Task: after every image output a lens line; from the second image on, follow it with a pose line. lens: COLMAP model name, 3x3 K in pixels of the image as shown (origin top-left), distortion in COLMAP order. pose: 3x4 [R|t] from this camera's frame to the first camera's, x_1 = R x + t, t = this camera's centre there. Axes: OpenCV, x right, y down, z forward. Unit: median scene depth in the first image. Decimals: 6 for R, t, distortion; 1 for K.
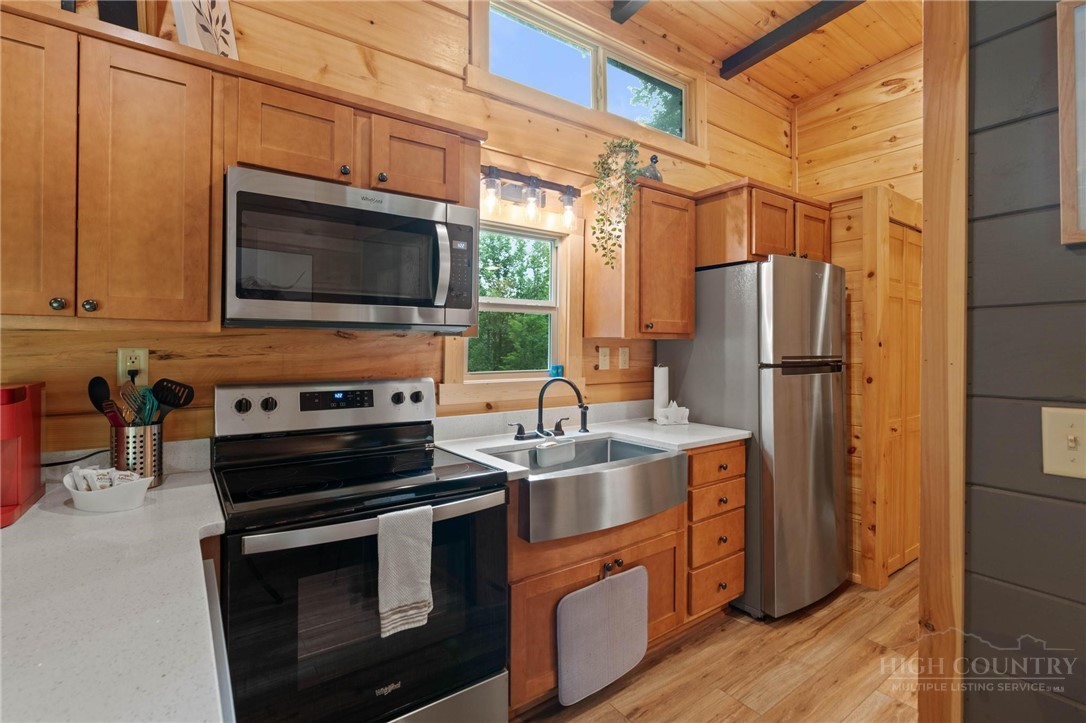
lens RADIAL K [[504.9, 0, 542.8], [0, 504.9, 344.4], [0, 0, 1]] dist [-0.011277, 0.005674]
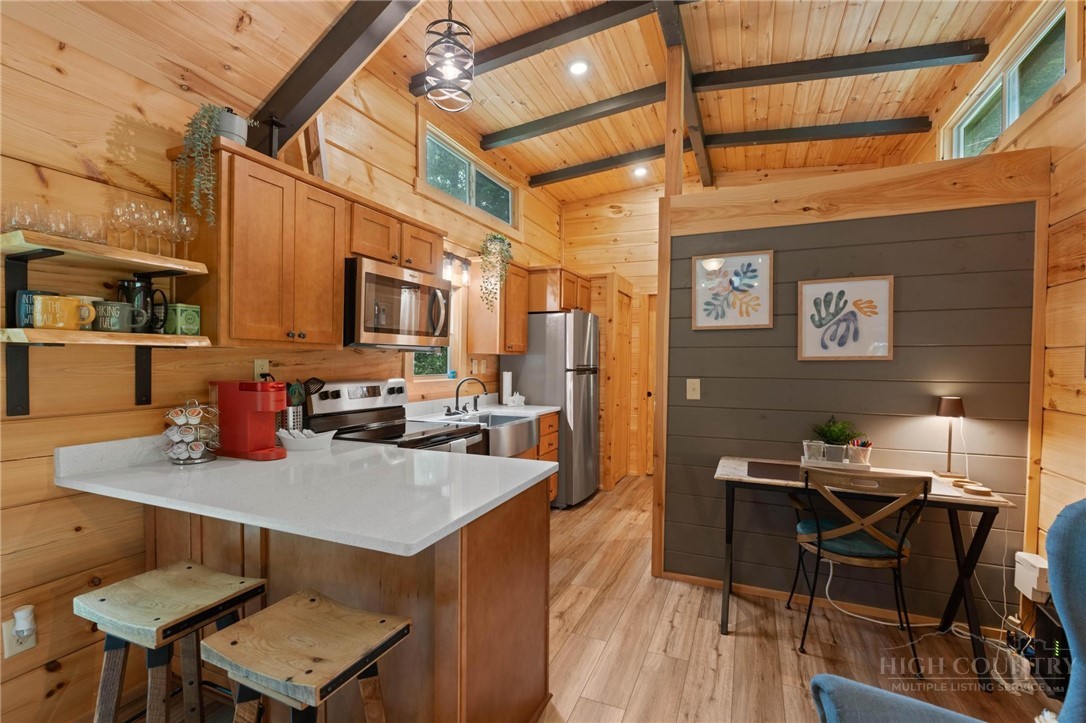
lens RADIAL K [[504.9, 0, 553.0], [0, 504.9, 371.4], [0, 0, 1]] dist [-0.011277, 0.005674]
pose [[0.845522, -0.008050, 0.533879, -0.576859], [-0.007820, 0.999592, 0.027457, -0.002570], [-0.533883, -0.027390, 0.845115, -0.510950]]
